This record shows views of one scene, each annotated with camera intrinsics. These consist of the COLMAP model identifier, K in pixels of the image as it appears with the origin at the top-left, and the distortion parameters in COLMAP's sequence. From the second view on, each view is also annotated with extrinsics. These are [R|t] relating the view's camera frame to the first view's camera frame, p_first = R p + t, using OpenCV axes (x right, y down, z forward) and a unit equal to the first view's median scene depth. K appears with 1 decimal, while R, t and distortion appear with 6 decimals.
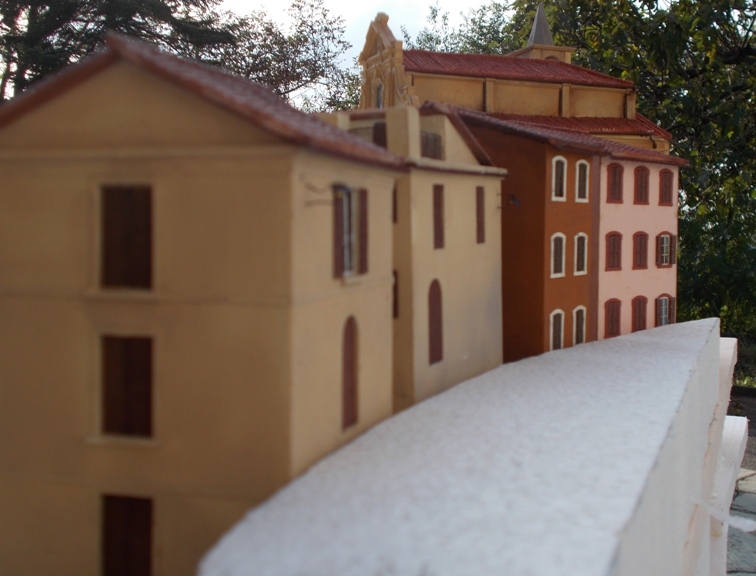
lens RADIAL K [[895.1, 0, 378.2], [0, 895.1, 286.4], [0, 0, 1]] dist [-0.013918, 0.000000]
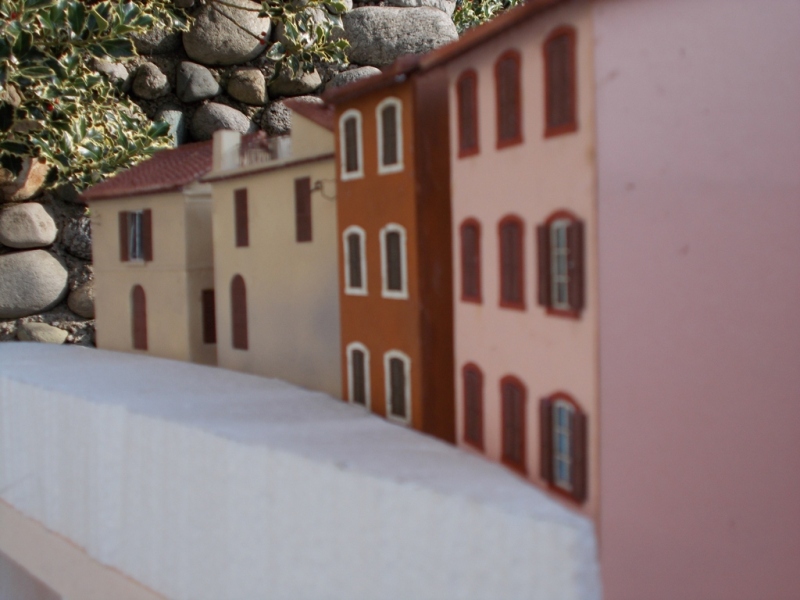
lens RADIAL K [[1027.0, 0, 399.9], [0, 1027.0, 300.7], [0, 0, 1]] dist [0.013309, 0.000000]
pose [[-0.463754, 0.057364, -0.884105, 0.821576], [-0.037805, 0.995711, 0.084436, -0.067914], [0.885157, 0.072582, -0.459596, 1.326989]]
